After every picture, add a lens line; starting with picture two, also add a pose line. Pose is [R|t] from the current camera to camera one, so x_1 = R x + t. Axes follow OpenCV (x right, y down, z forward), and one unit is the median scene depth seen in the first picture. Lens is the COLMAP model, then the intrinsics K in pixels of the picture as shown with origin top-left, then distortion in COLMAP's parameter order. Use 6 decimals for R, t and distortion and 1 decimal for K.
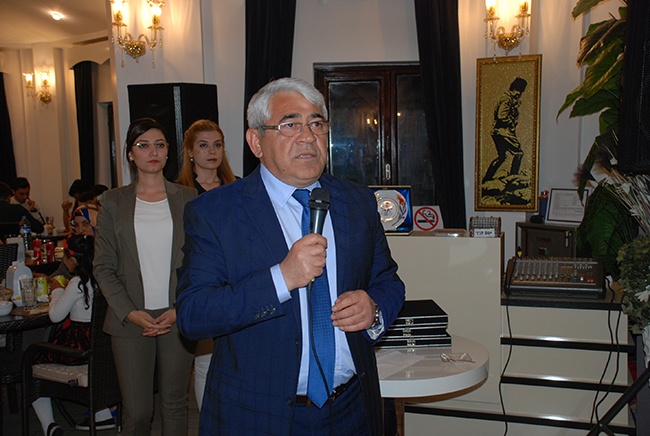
lens RADIAL K [[738.3, 0, 331.7], [0, 738.3, 226.6], [0, 0, 1]] dist [0.116112, 0.000000]
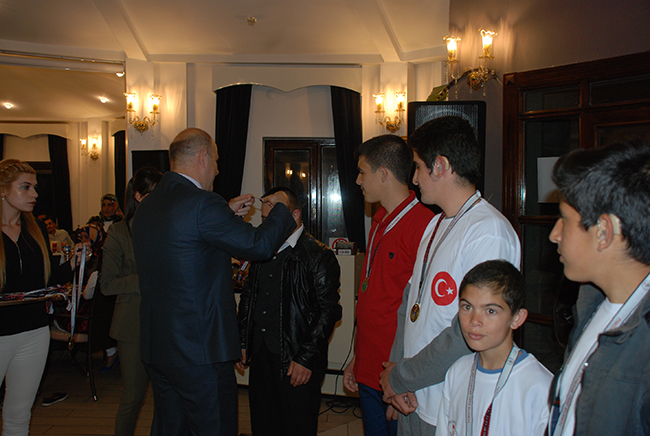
lens RADIAL K [[599.6, 0, 335.8], [0, 599.6, 233.6], [0, 0, 1]] dist [-0.003012, 0.000000]
pose [[0.999735, 0.022616, -0.004292, 0.131472], [-0.022784, 0.998763, -0.044191, 0.019240], [0.003287, 0.044277, 0.999014, -0.176008]]
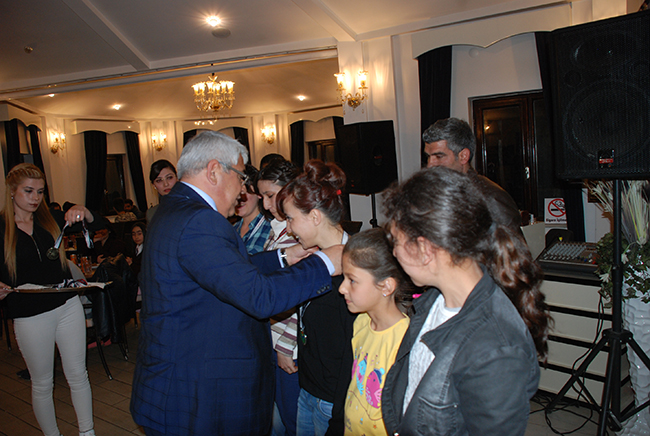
lens RADIAL K [[512.8, 0, 332.2], [0, 512.8, 242.9], [0, 0, 1]] dist [-0.138883, 0.104371]
pose [[0.836972, 0.039647, -0.545808, 0.303465], [-0.000172, 0.997391, 0.072185, -0.013664], [0.547246, -0.060322, 0.834795, 0.041915]]
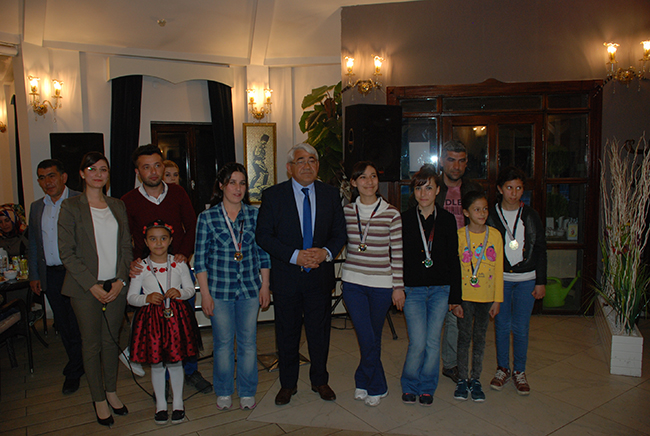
lens RADIAL K [[512.8, 0, 326.3], [0, 512.8, 217.6], [0, 0, 1]] dist [-0.138883, 0.104371]
pose [[0.842964, -0.050059, 0.535636, -0.317930], [0.057060, 0.998365, 0.003505, 0.016553], [-0.534935, 0.027609, 0.844442, -0.168789]]
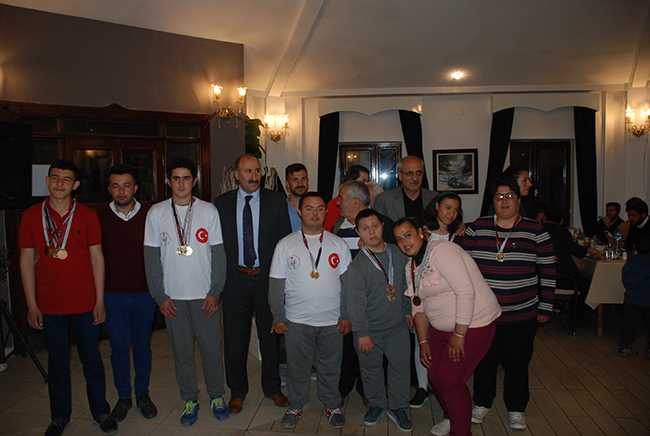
lens RADIAL K [[512.8, 0, 319.2], [0, 512.8, 218.0], [0, 0, 1]] dist [-0.138883, 0.104371]
pose [[0.131767, -0.052258, 0.989902, -0.451579], [0.107818, 0.993441, 0.038093, -0.002182], [-0.985400, 0.101710, 0.136537, -0.032582]]
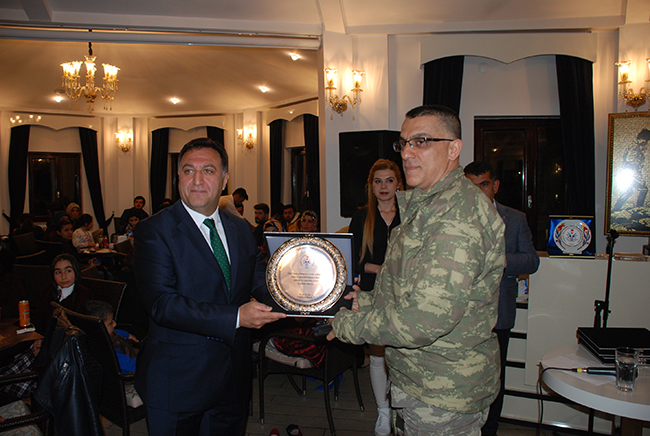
lens RADIAL K [[512.8, 0, 326.2], [0, 512.8, 220.3], [0, 0, 1]] dist [-0.138883, 0.104371]
pose [[0.987101, 0.022582, -0.158500, -0.137646], [-0.026873, 0.999327, -0.024979, -0.012836], [0.157829, 0.028916, 0.987043, 0.114232]]
